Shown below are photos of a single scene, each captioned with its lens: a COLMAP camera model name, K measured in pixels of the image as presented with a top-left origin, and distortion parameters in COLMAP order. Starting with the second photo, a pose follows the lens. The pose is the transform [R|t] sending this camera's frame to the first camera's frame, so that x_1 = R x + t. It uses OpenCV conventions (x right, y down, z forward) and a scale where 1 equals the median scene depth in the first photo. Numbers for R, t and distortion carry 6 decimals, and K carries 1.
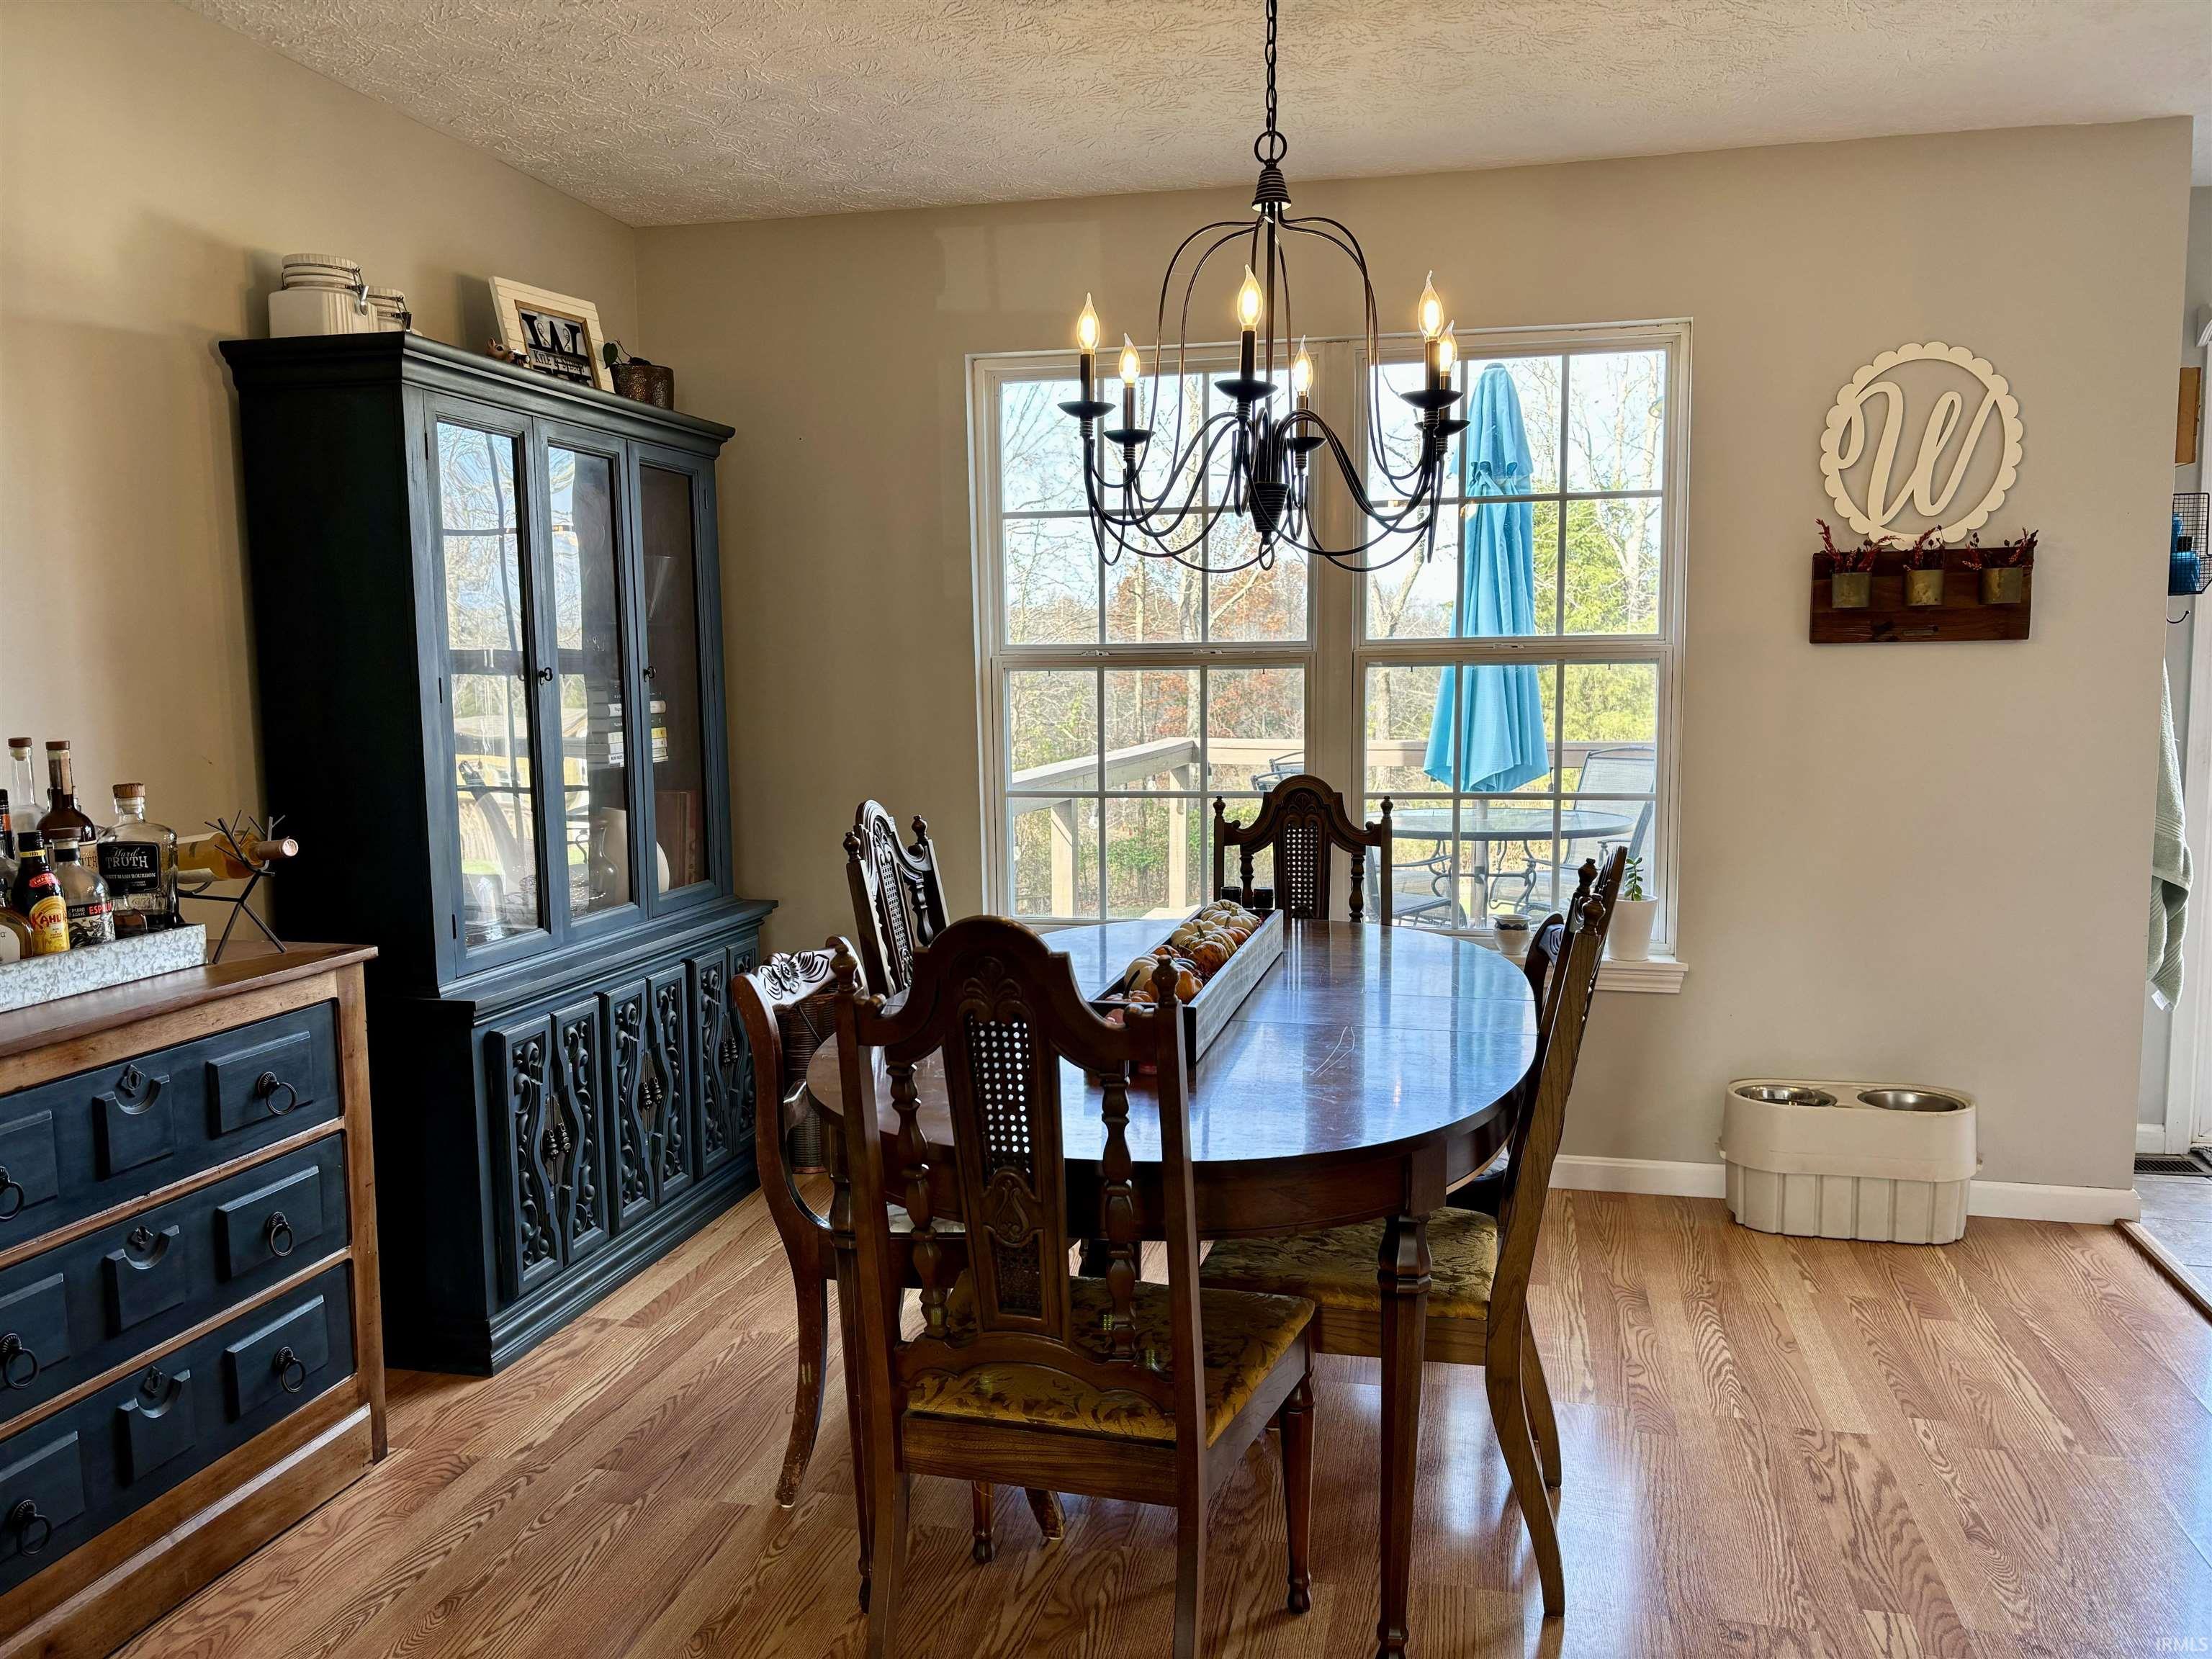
lens RADIAL K [[1659.3, 0, 1102.1], [0, 1659.3, 841.5], [0, 0, 1]] dist [0.030459, -0.001622]
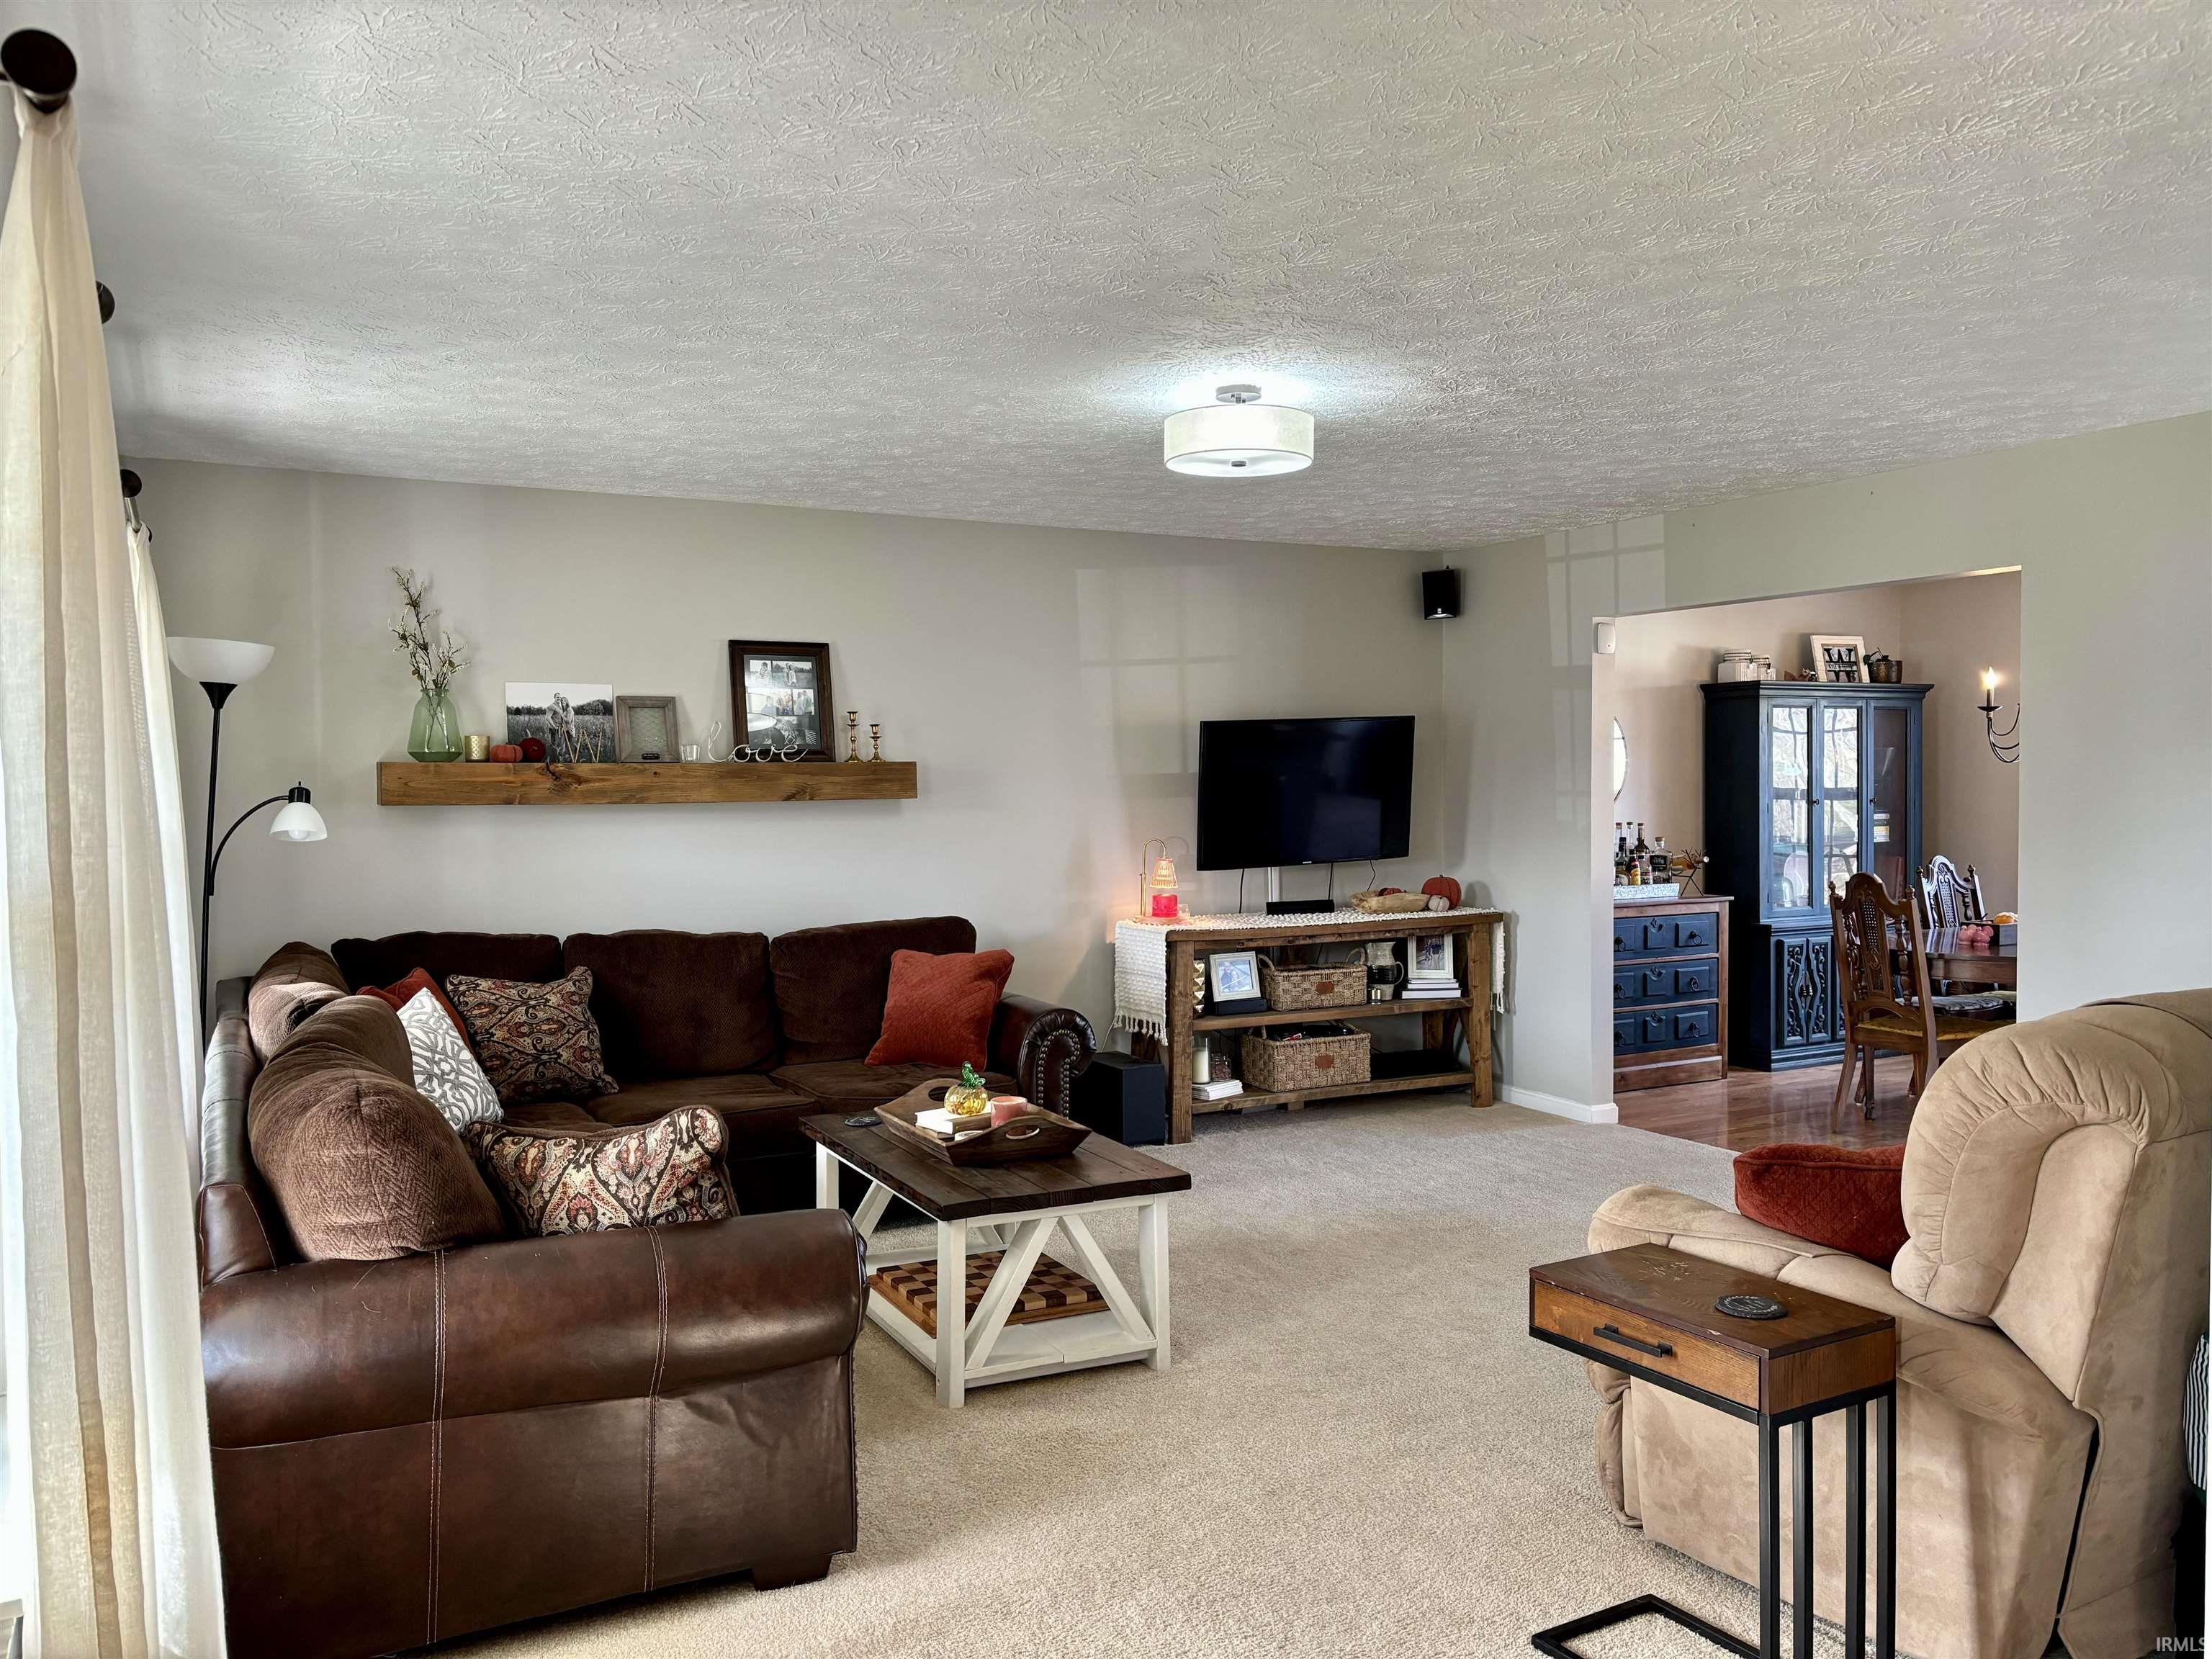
lens RADIAL K [[1659.3, 0, 1101.8], [0, 1659.3, 840.9], [0, 0, 1]] dist [0.030459, -0.001622]
pose [[0.667426, 0.033713, -0.743912, 0.874410], [-0.081153, 0.996318, -0.027658, 0.121718], [0.740241, 0.078830, 0.667705, -1.558318]]
